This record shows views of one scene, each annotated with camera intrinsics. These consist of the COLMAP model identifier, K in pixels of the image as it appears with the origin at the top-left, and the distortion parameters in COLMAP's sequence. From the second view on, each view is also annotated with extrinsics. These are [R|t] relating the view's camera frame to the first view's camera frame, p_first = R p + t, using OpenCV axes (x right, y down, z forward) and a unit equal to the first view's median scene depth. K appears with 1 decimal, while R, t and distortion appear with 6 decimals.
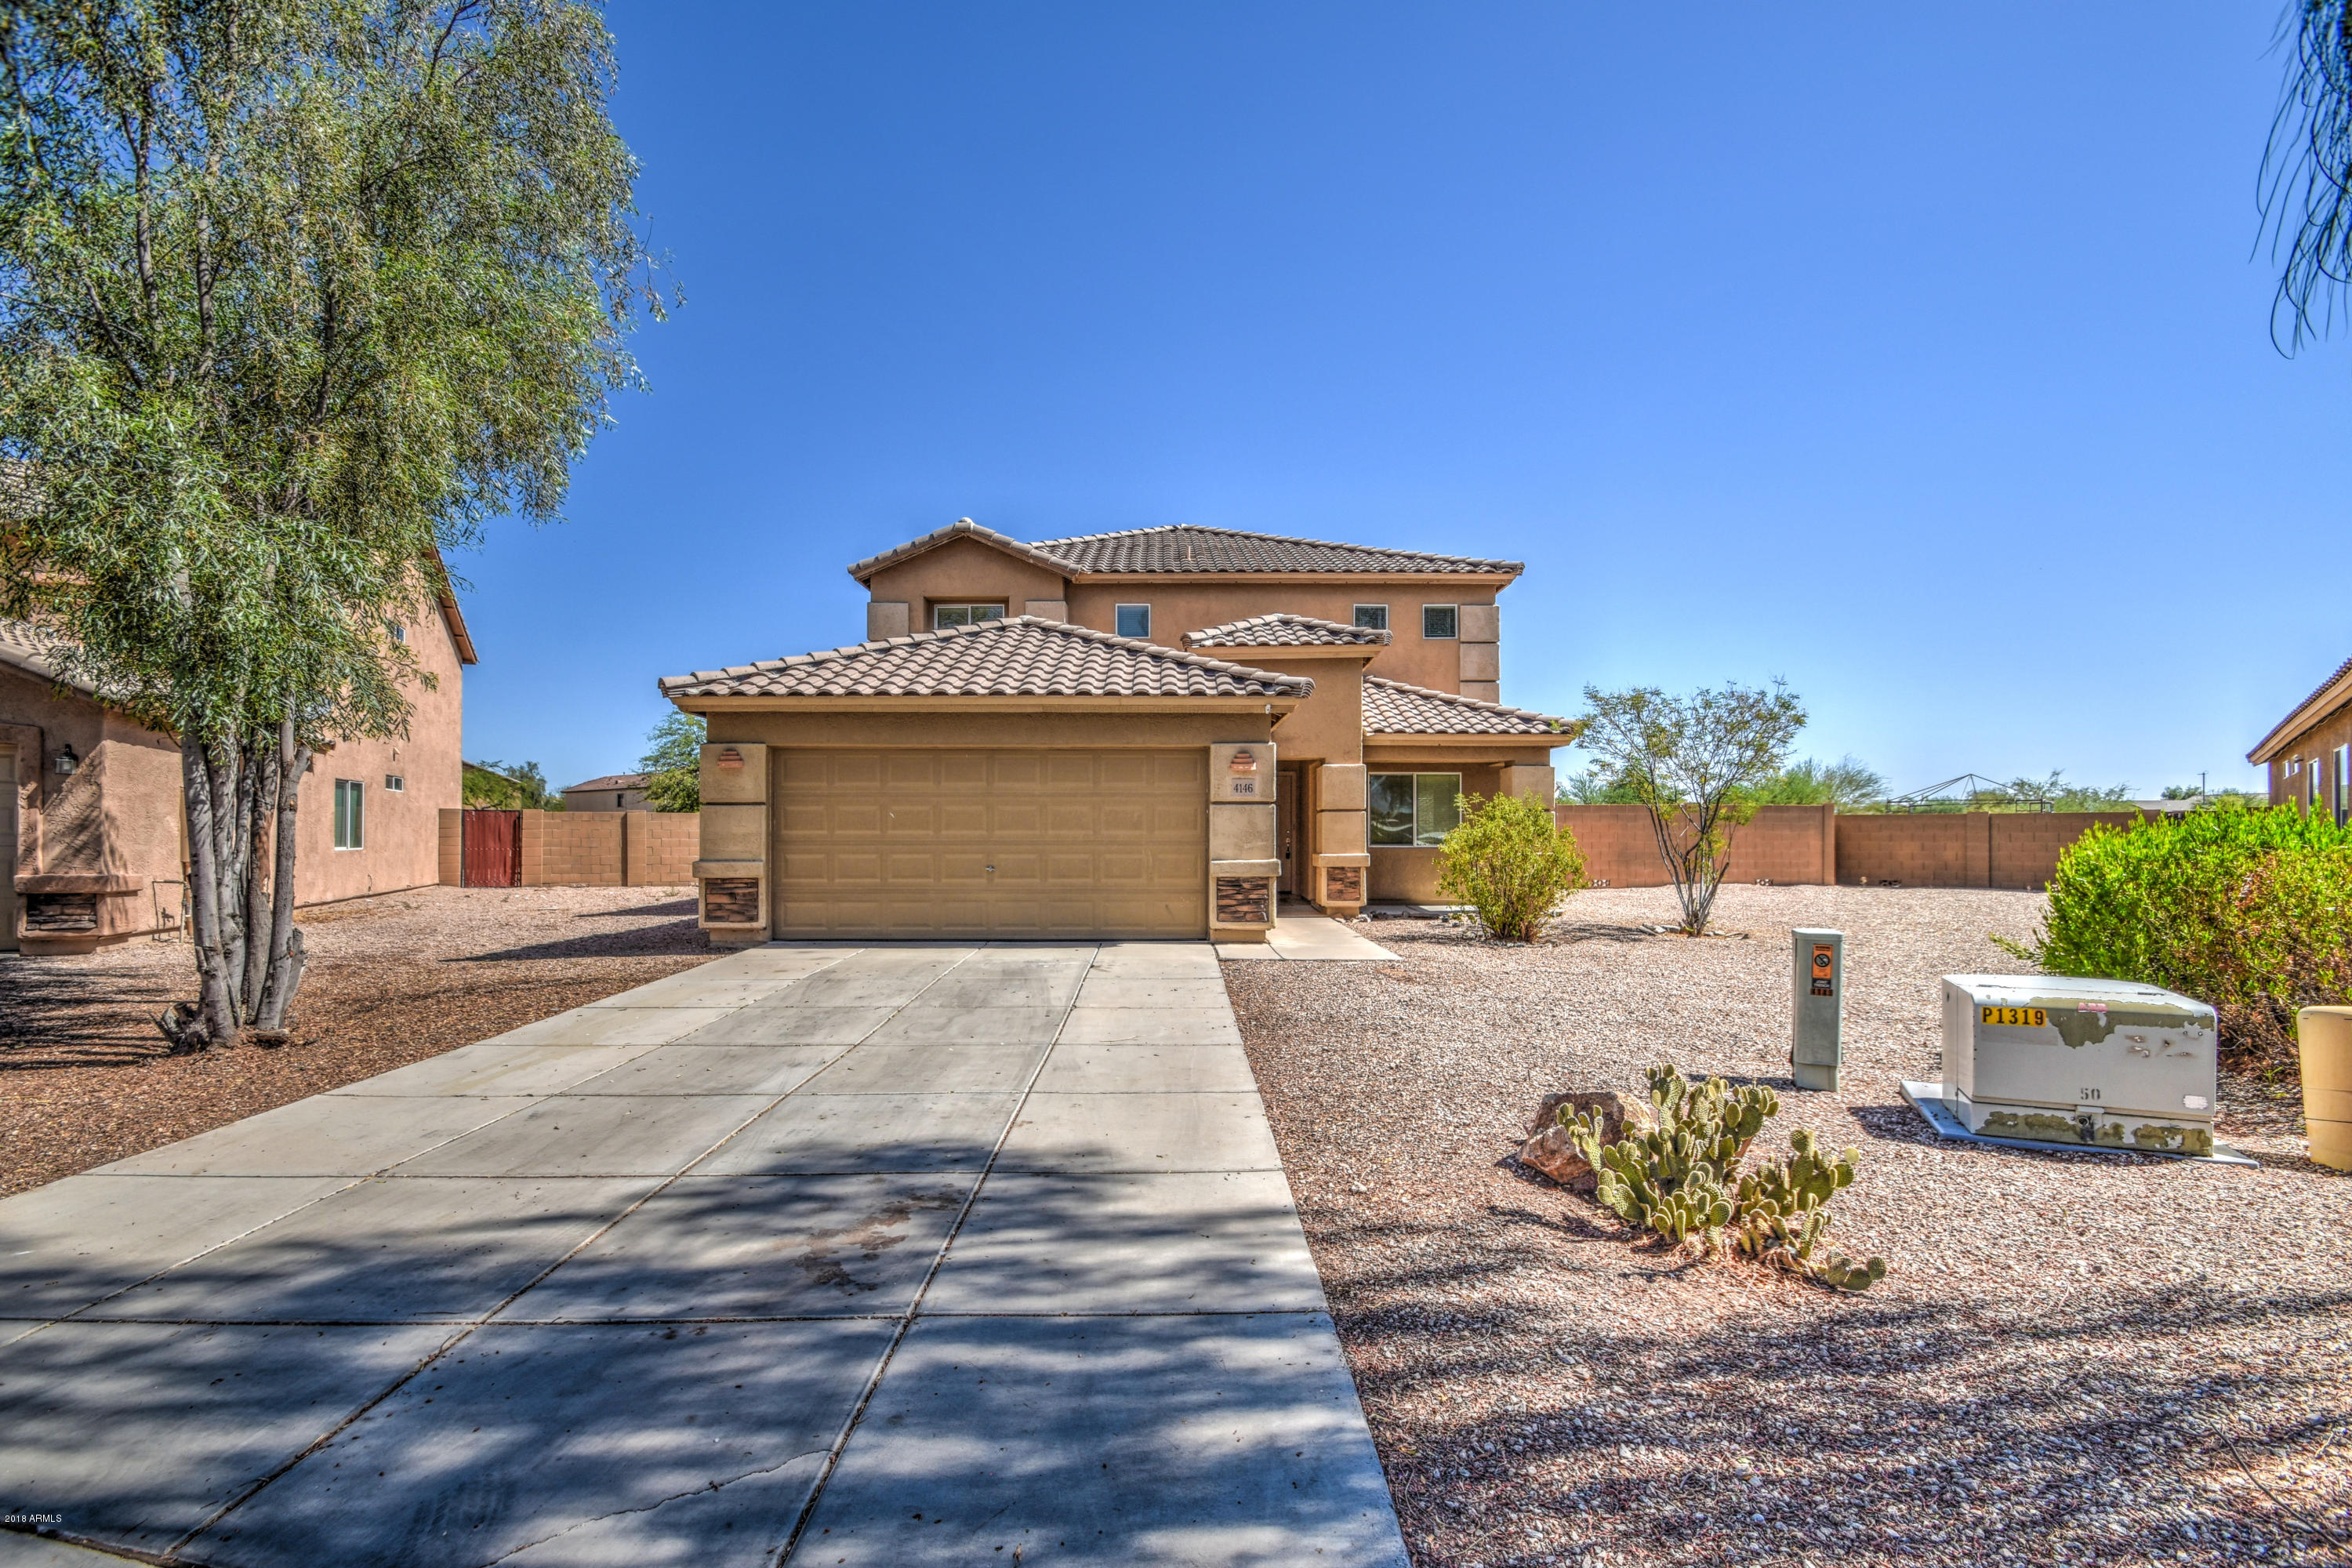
lens RADIAL K [[1054.8, 0, 1161.9], [0, 1054.8, 817.9], [0, 0, 1]] dist [-0.000662, -0.000756]
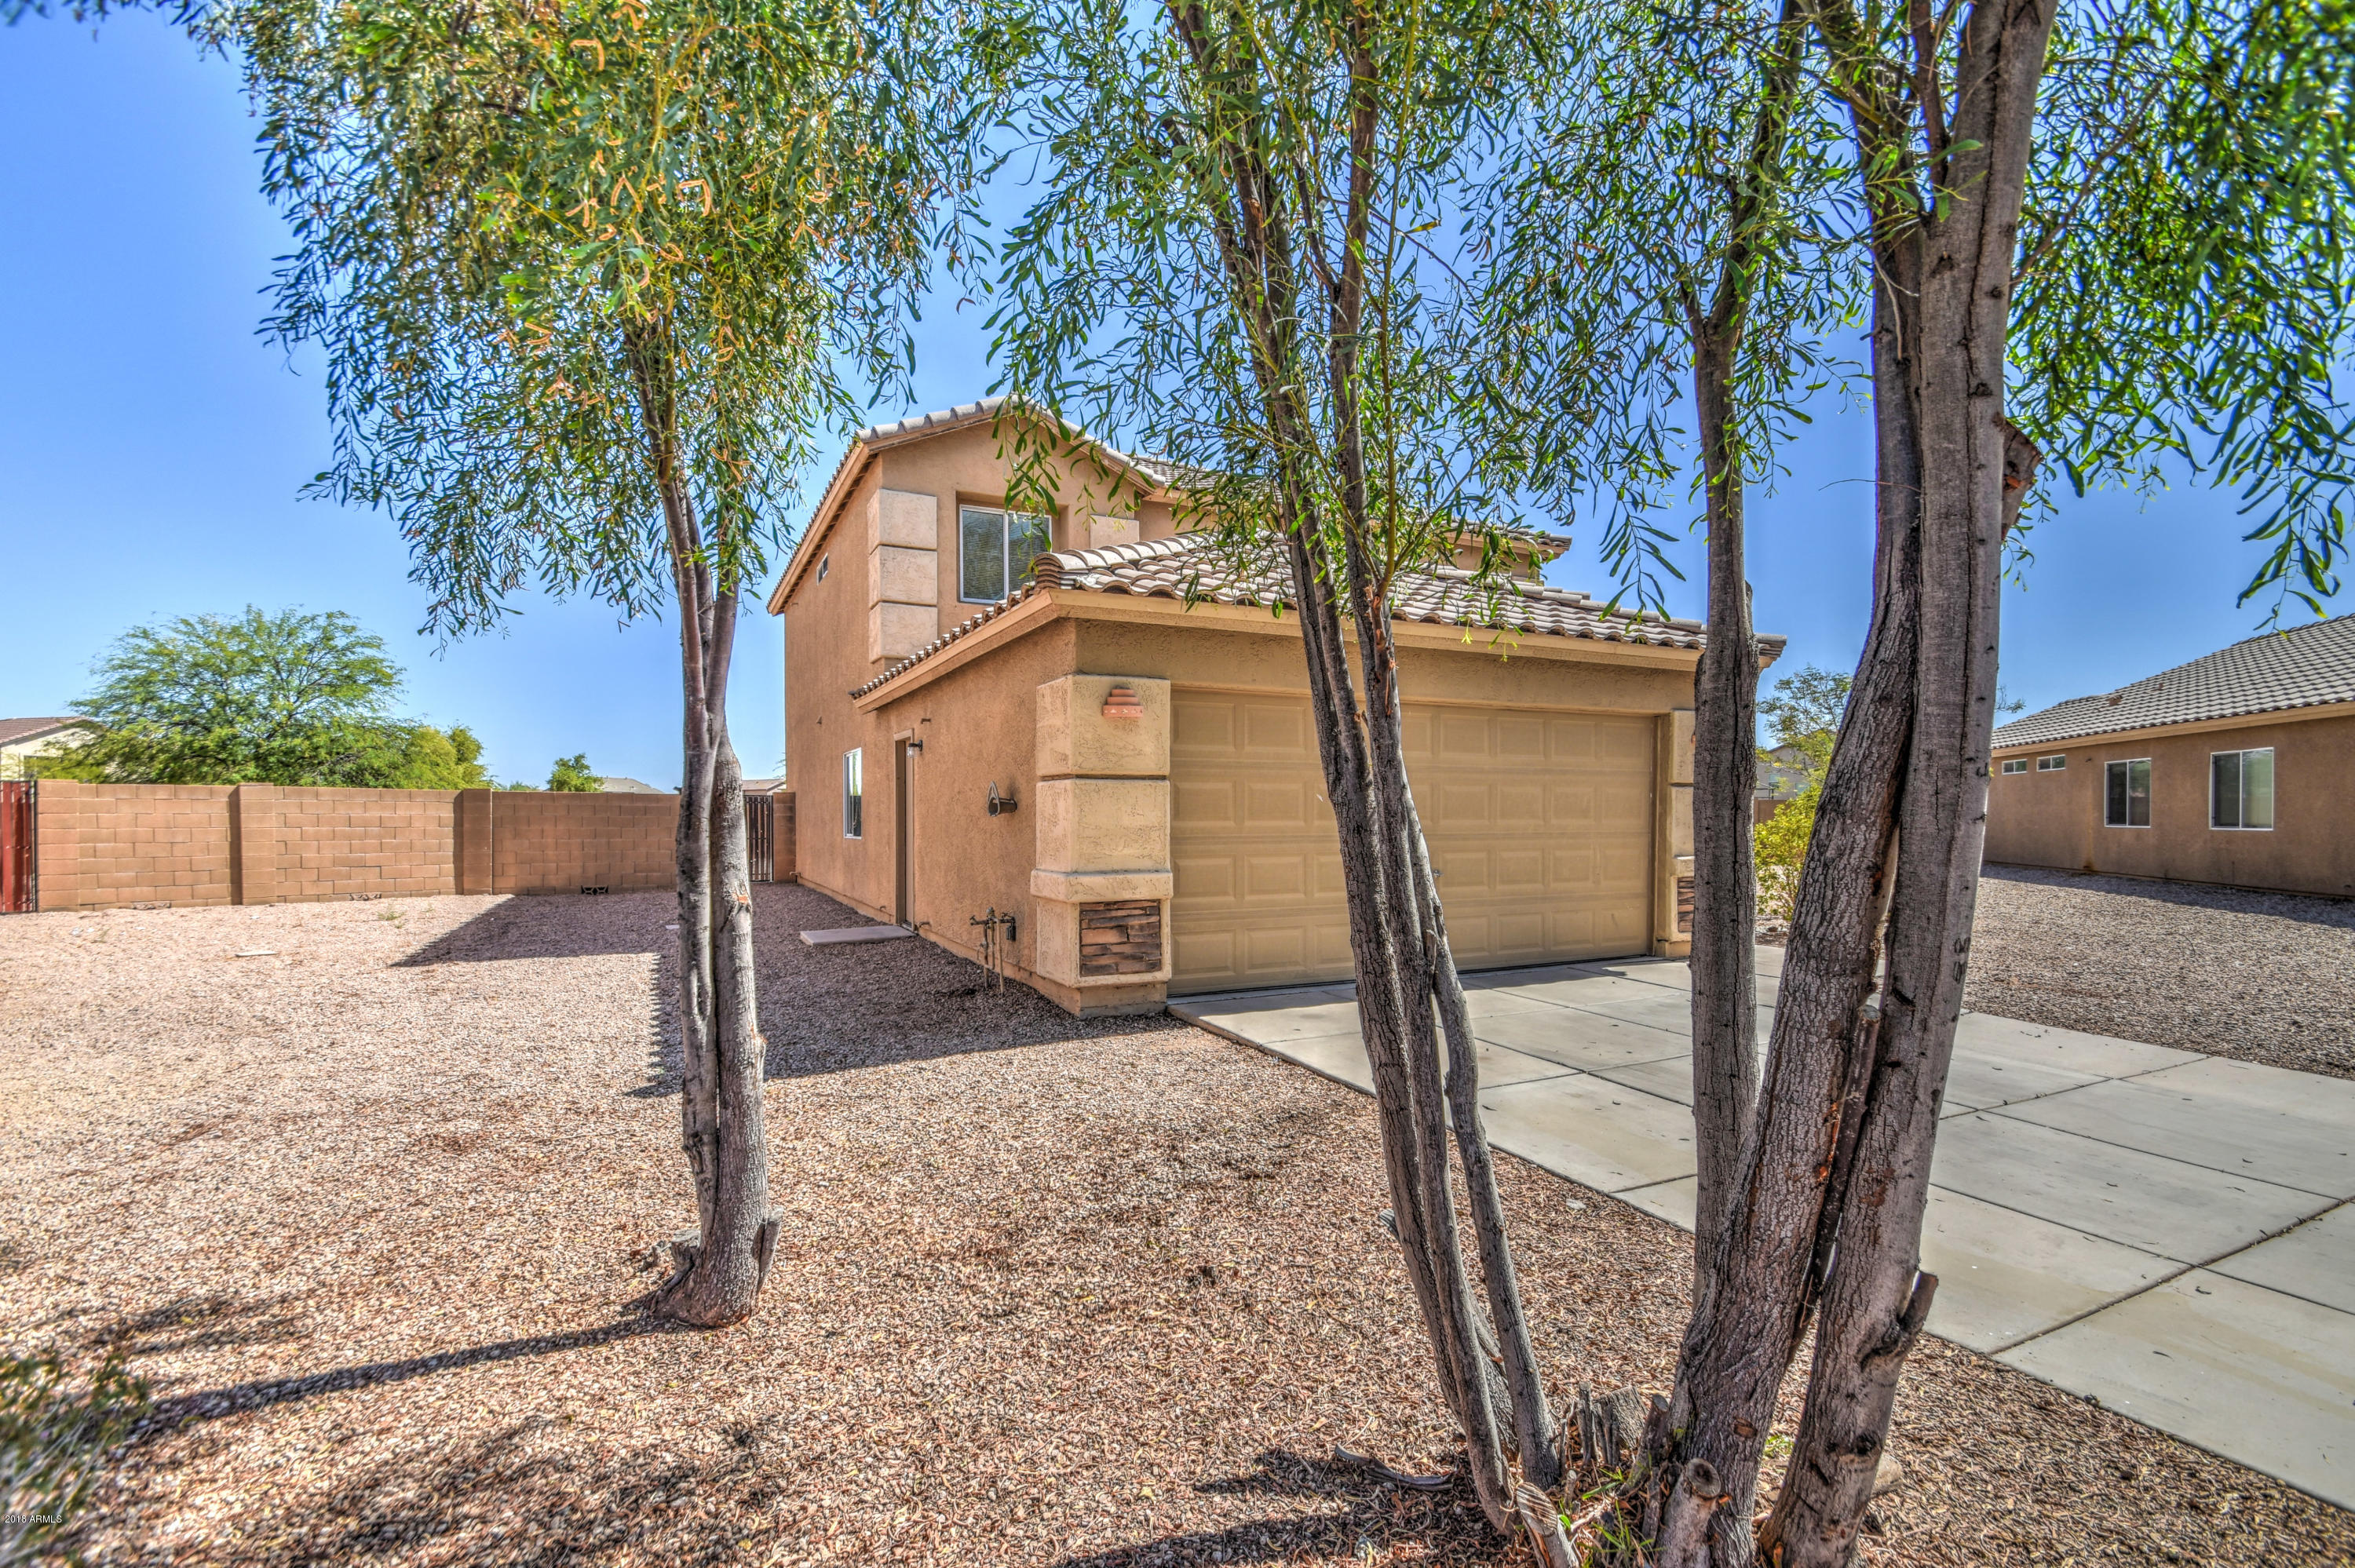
lens RADIAL K [[1056.0, 0, 1163.4], [0, 1056.0, 818.0], [0, 0, 1]] dist [-0.000662, -0.000756]
pose [[0.901700, -0.003206, 0.432350, -0.632147], [-0.005053, 0.999826, 0.017950, -0.001132], [-0.432332, -0.018370, 0.901527, 0.438133]]
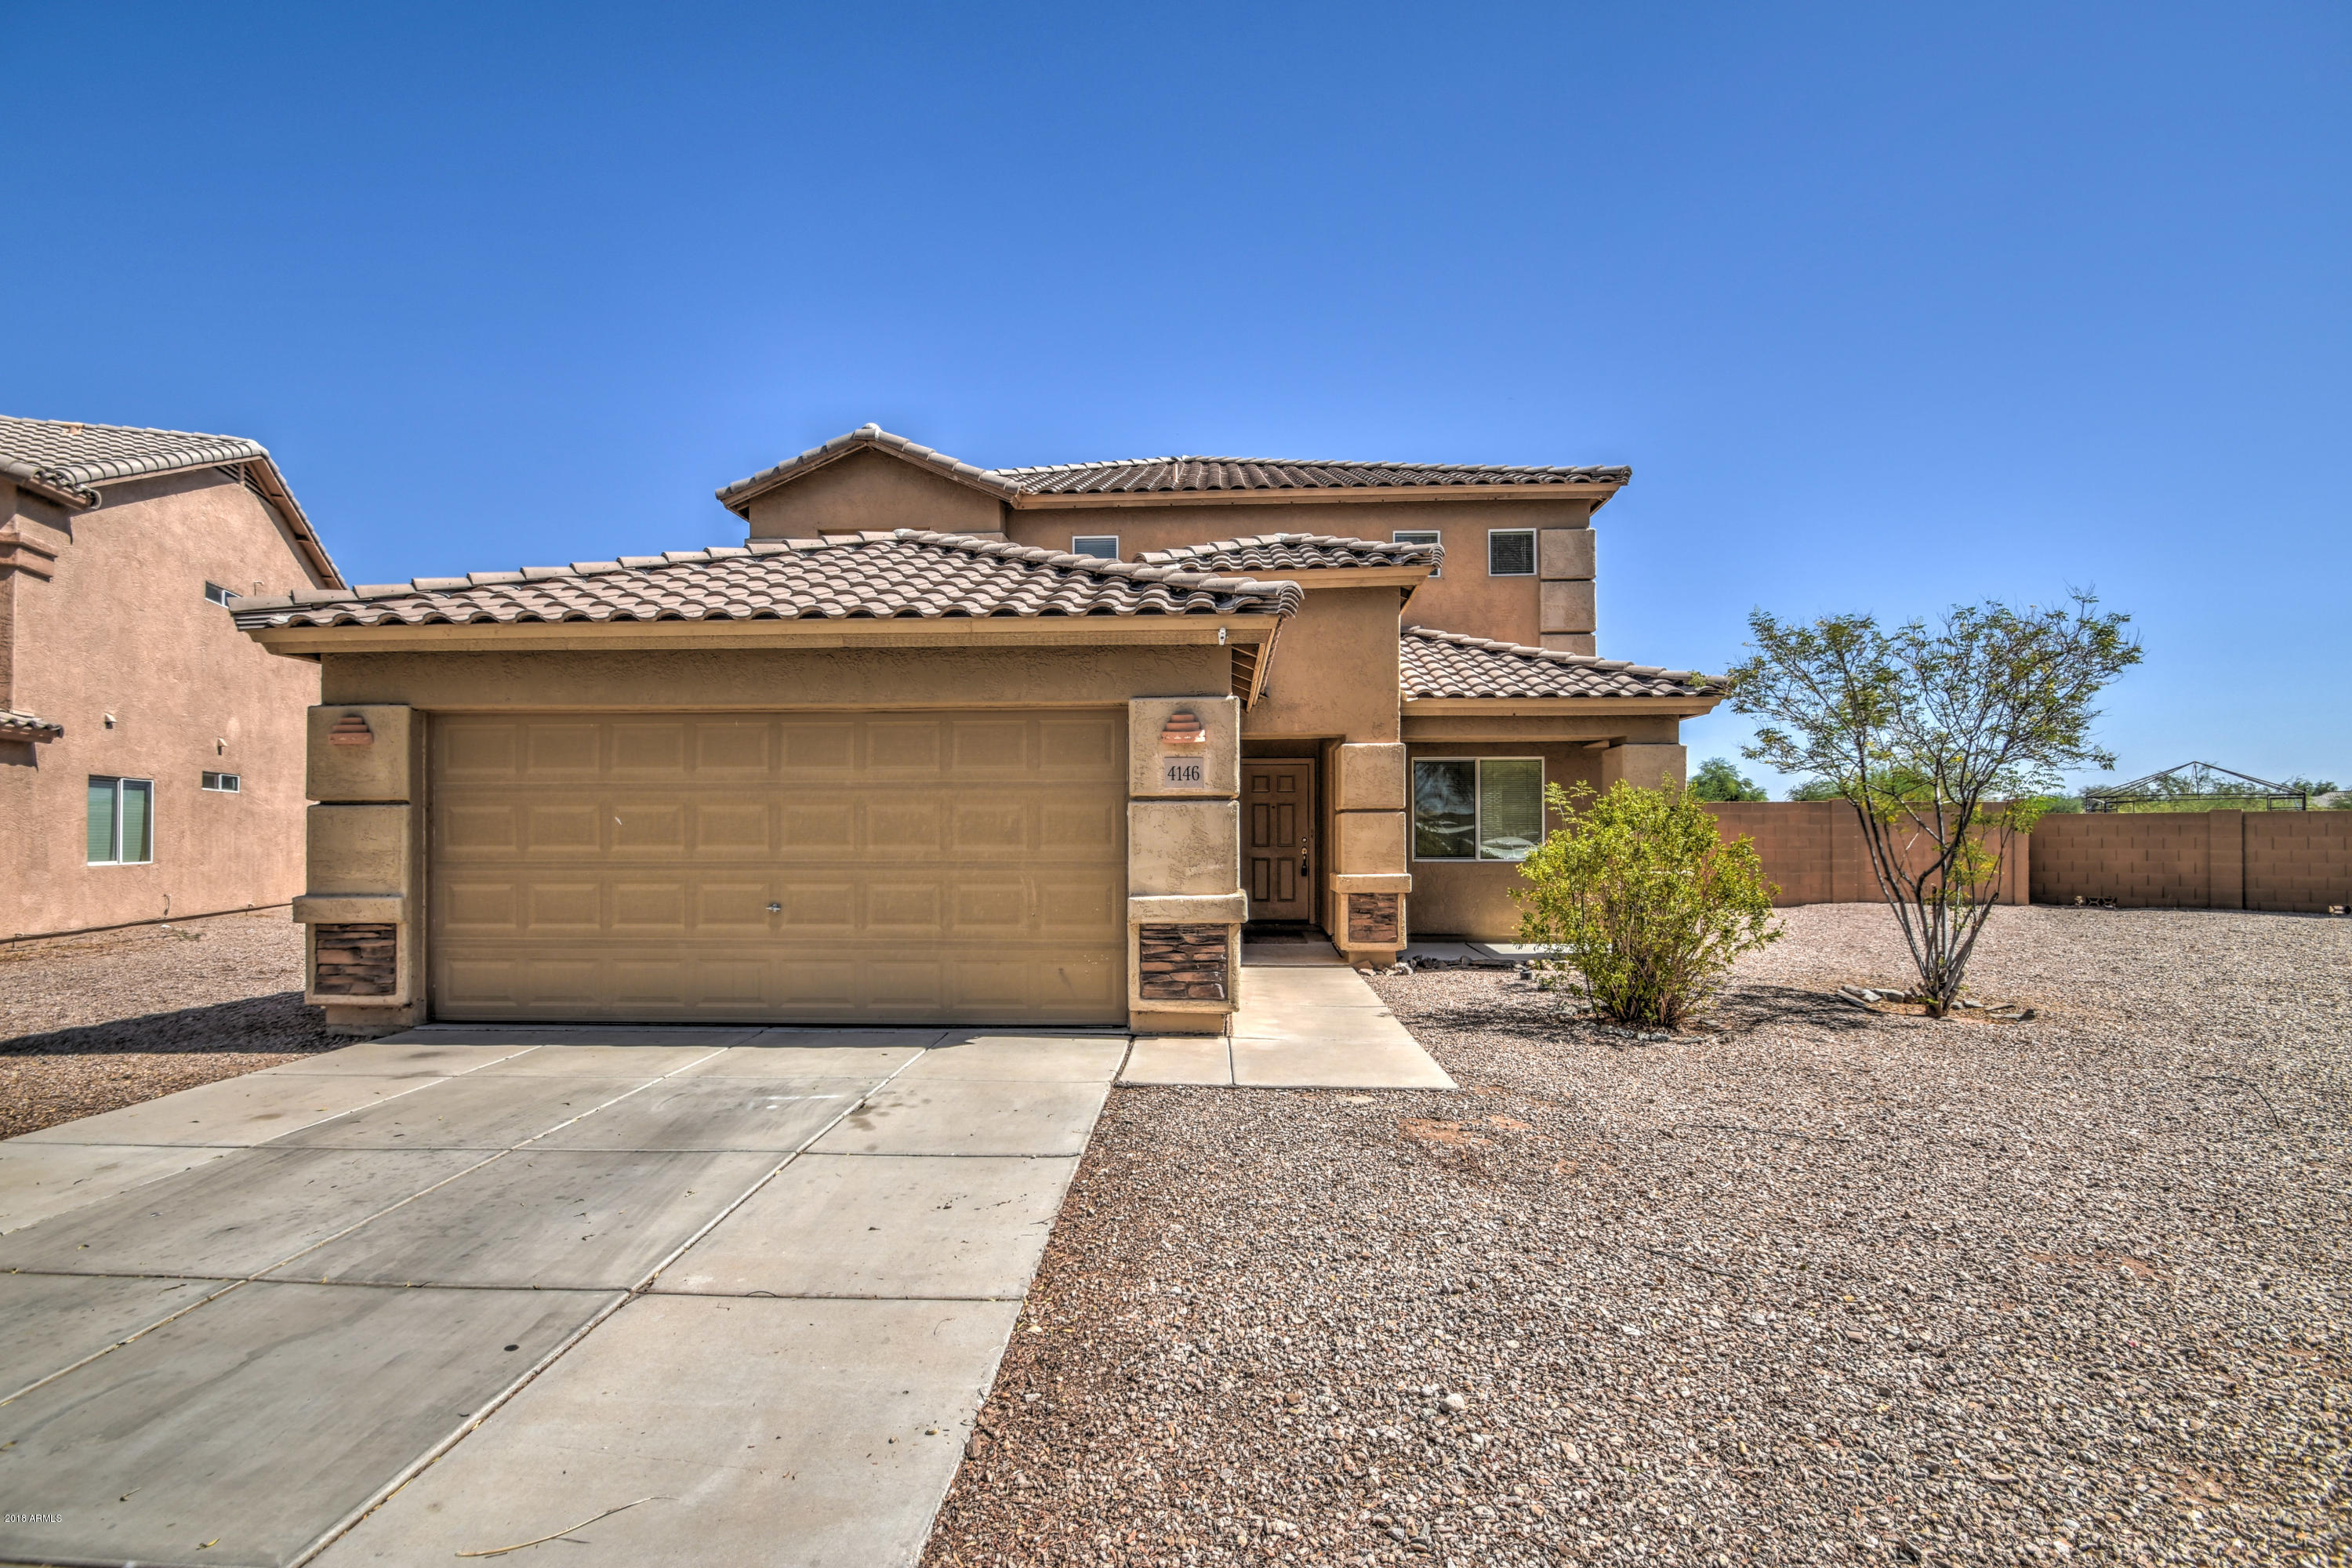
lens RADIAL K [[1054.8, 0, 1161.9], [0, 1054.8, 817.9], [0, 0, 1]] dist [-0.000662, -0.000756]
pose [[0.998466, -0.003120, -0.055272, 0.095414], [0.003061, 0.999995, -0.001147, -0.002563], [0.055275, 0.000977, 0.998471, 0.401314]]
